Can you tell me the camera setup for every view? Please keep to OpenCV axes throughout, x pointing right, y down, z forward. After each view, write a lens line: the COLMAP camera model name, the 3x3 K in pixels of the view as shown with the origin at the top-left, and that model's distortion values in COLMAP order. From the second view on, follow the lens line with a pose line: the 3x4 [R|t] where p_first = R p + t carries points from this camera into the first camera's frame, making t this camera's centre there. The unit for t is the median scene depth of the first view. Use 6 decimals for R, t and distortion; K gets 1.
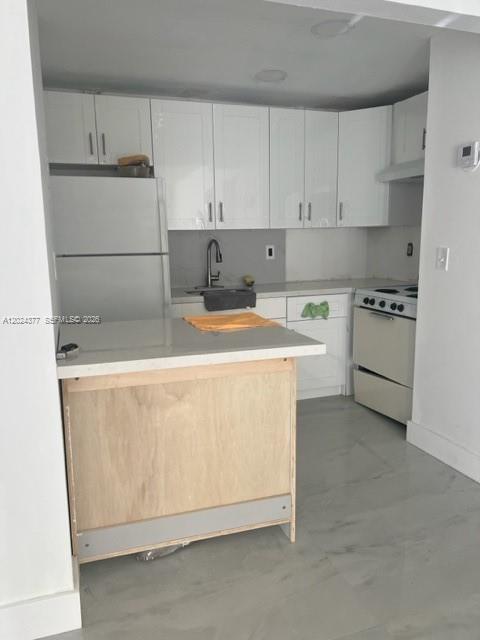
lens RADIAL K [[484.9, 0, 240.0], [0, 484.9, 320.0], [0, 0, 1]] dist [0.048119, -0.056834]
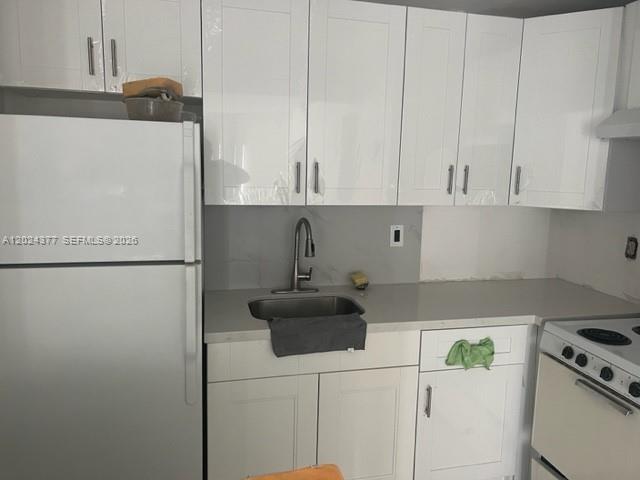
lens RADIAL K [[484.9, 0, 328.5], [0, 484.9, 223.8], [0, 0, 1]] dist [0.048119, -0.056834]
pose [[0.995188, 0.055180, -0.080974, 0.026573], [-0.058793, 0.997346, -0.042939, -0.136674], [0.078390, 0.047493, 0.995791, 0.399842]]
